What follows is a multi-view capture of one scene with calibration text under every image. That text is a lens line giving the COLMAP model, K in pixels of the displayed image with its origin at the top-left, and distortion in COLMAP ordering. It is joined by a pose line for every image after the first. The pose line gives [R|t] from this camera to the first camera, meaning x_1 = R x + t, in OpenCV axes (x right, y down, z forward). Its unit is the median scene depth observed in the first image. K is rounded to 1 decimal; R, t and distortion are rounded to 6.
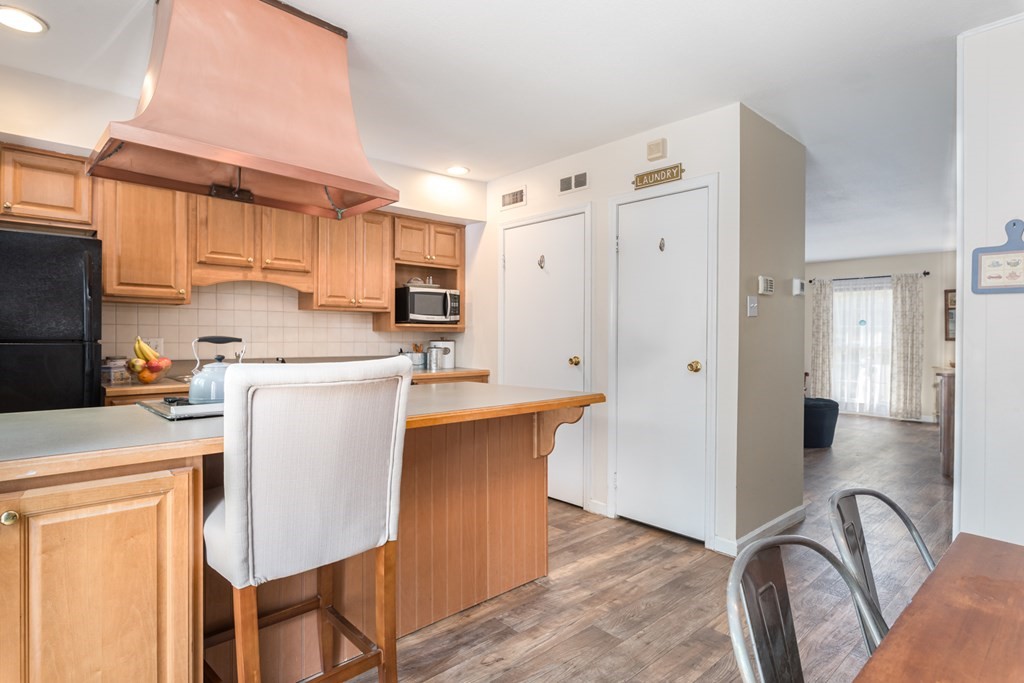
lens RADIAL K [[543.3, 0, 509.9], [0, 543.3, 337.8], [0, 0, 1]] dist [0.002633, 0.000585]
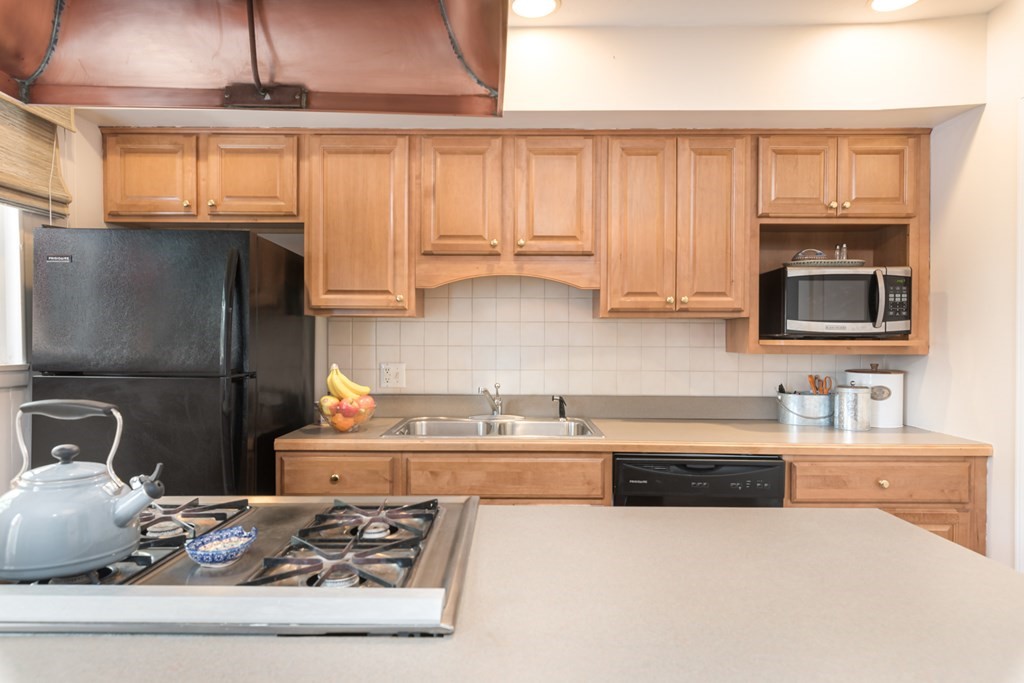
lens RADIAL K [[607.2, 0, 508.9], [0, 607.2, 344.1], [0, 0, 1]] dist [-0.006217, 0.003963]
pose [[0.723665, 0.003900, -0.690140, 0.018406], [-0.003461, 0.999992, 0.002023, -0.021883], [0.690143, 0.000925, 0.723673, 0.406764]]
